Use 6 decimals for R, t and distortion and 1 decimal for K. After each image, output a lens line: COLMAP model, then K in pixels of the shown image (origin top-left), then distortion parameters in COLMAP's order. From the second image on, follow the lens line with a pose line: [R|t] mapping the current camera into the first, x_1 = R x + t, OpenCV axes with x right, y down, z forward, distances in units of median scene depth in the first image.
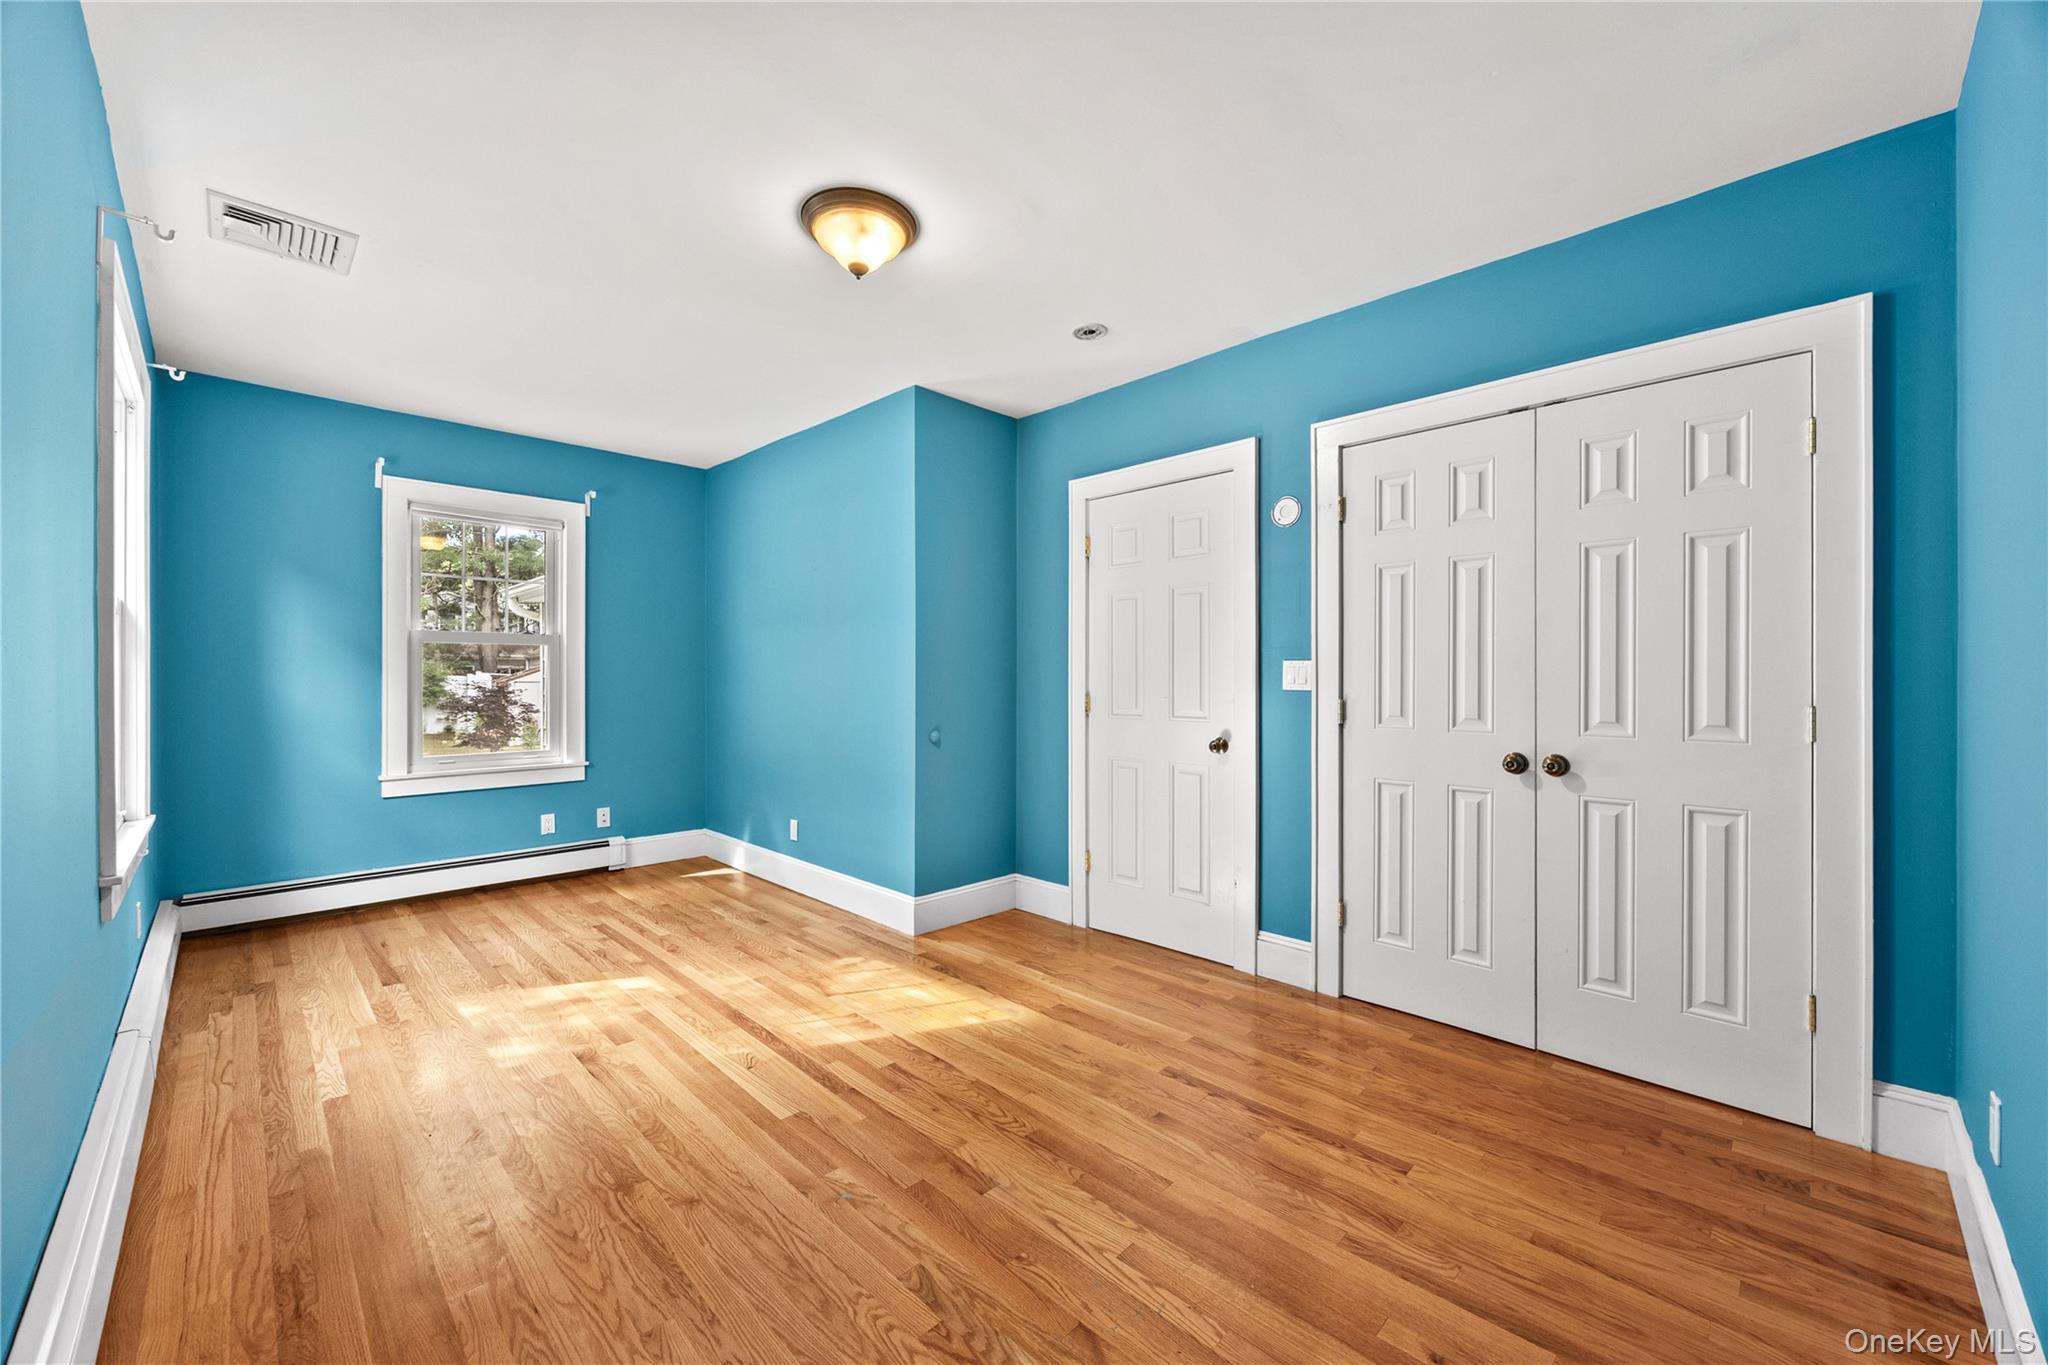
lens RADIAL K [[810.1, 0, 1024.0], [0, 810.1, 682.5], [0, 0, 1]] dist [-0.000463, 0.000103]
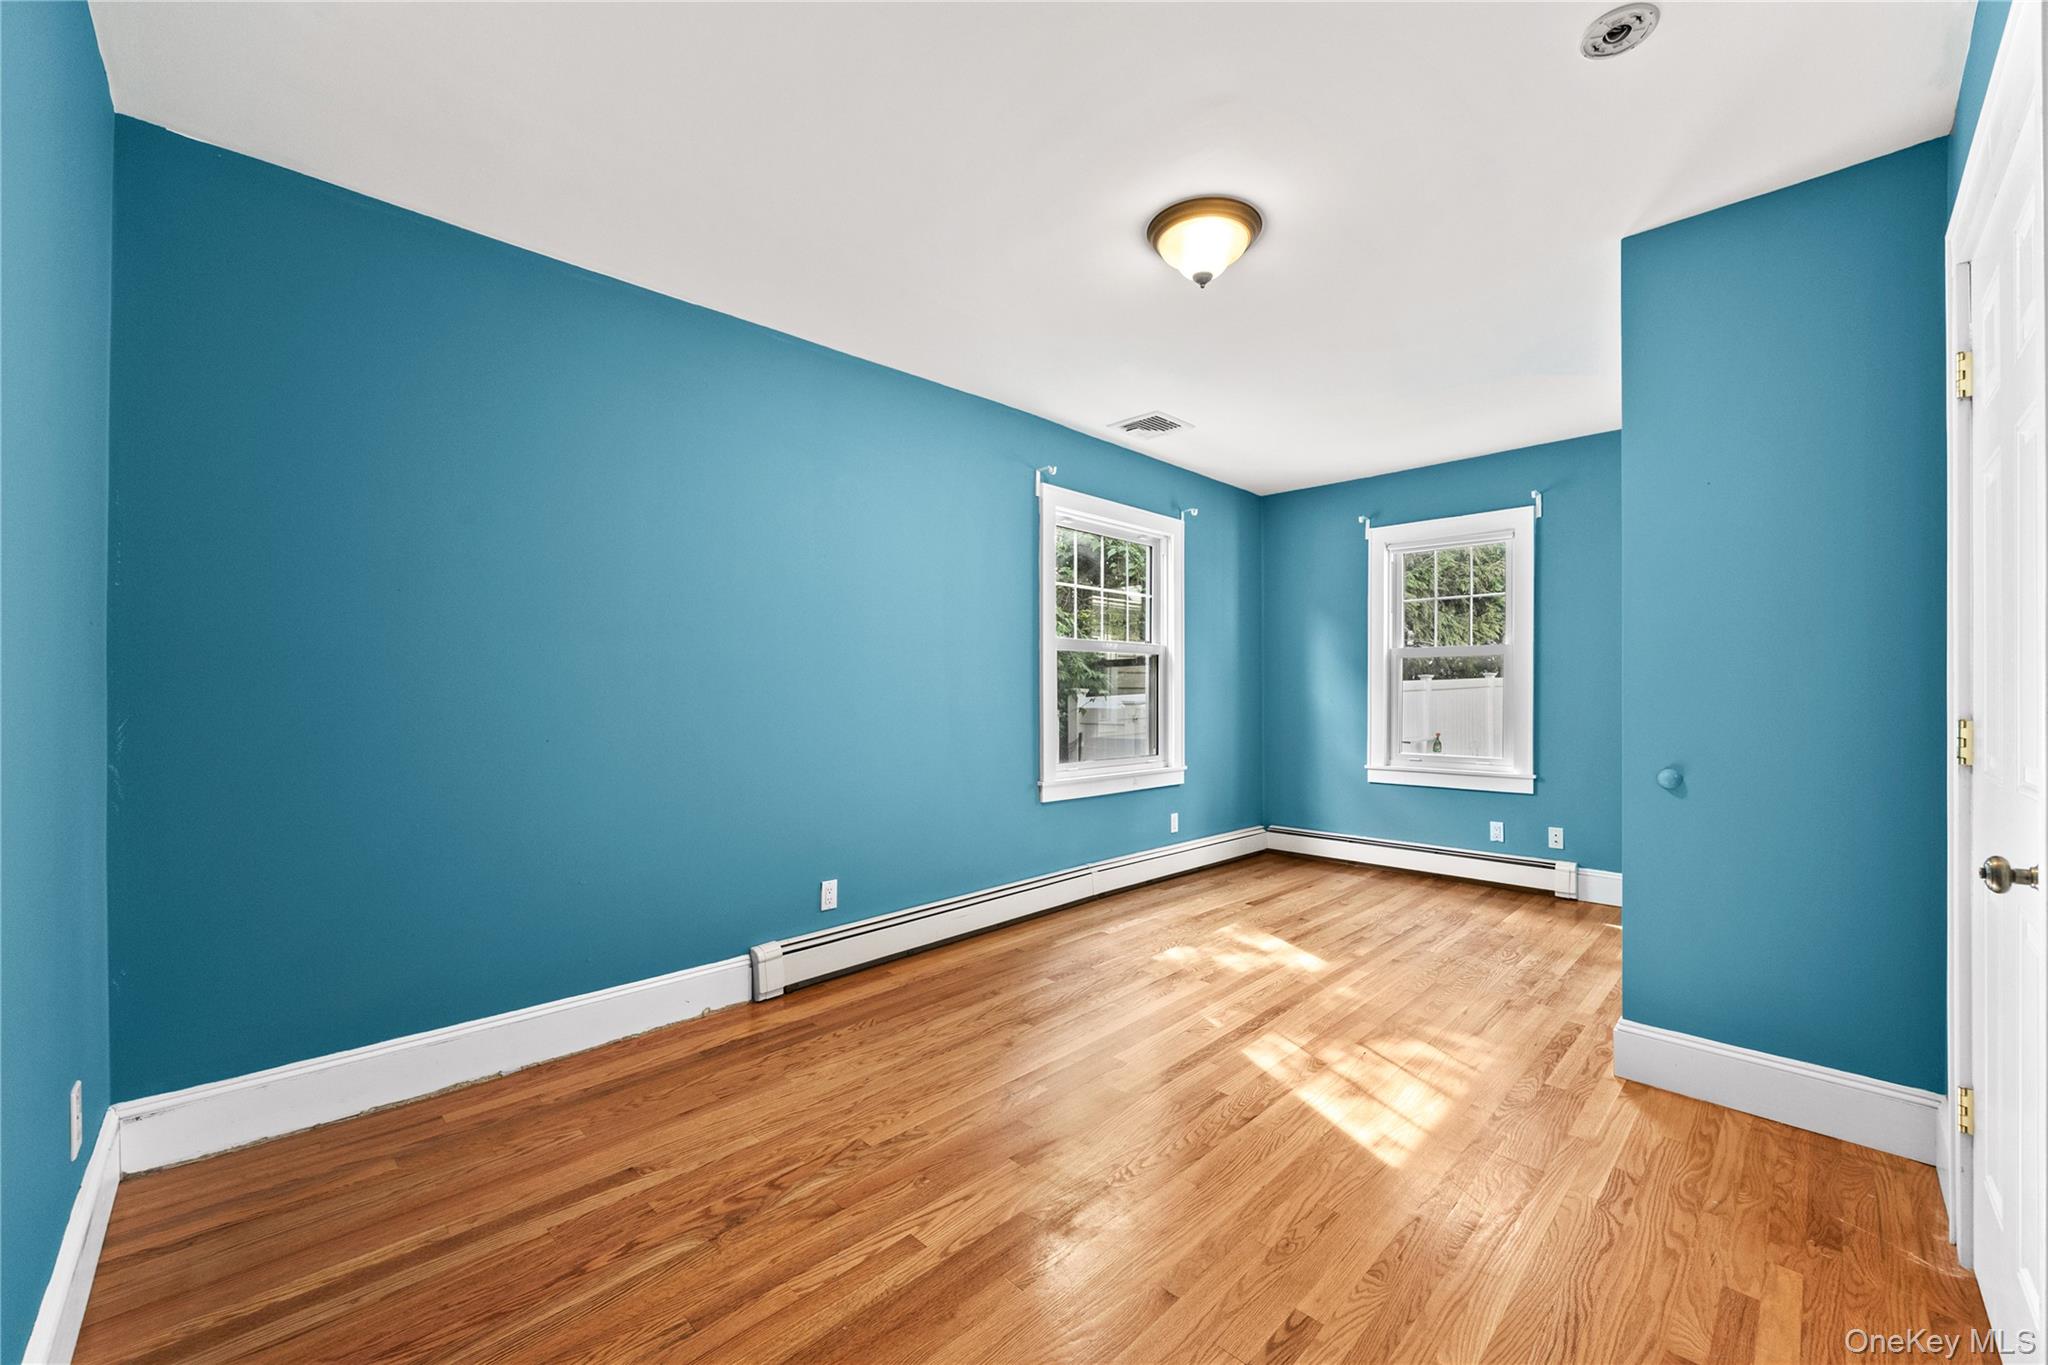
lens RADIAL K [[786.9, 0, 1018.1], [0, 786.9, 686.7], [0, 0, 1]] dist [0.000652, 0.000104]
pose [[-0.010475, -0.004590, -0.999935, 0.582938], [-0.003139, 0.999985, -0.004557, -0.001144], [0.999940, 0.003091, -0.010490, 0.584739]]
